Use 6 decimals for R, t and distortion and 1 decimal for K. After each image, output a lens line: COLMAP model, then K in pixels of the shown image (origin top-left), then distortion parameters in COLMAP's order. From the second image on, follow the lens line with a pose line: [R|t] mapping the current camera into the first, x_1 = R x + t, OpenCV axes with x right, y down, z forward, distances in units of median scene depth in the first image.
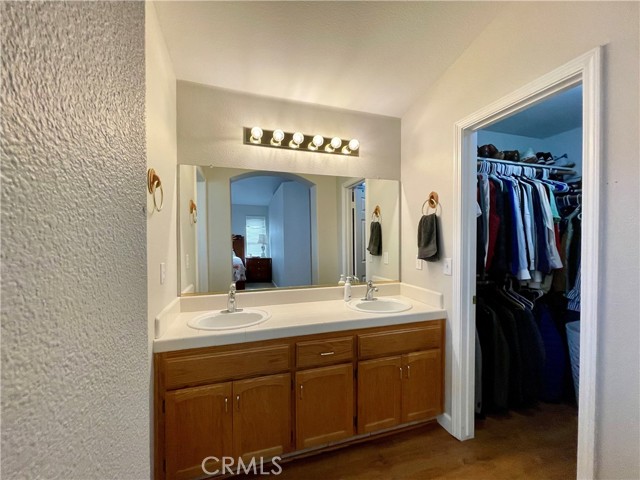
lens RADIAL K [[257.1, 0, 320.6], [0, 257.1, 238.2], [0, 0, 1]] dist [-0.002708, -0.000707]
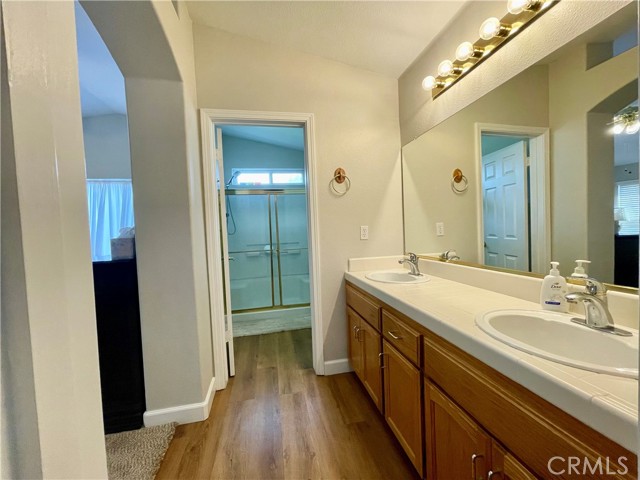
lens RADIAL K [[257.1, 0, 320.6], [0, 257.1, 238.2], [0, 0, 1]] dist [-0.002708, -0.000707]
pose [[-0.086993, 0.043088, -0.995277, 0.757100], [0.029314, 0.998742, 0.040676, 0.086302], [0.995778, -0.025637, -0.088146, 0.749743]]
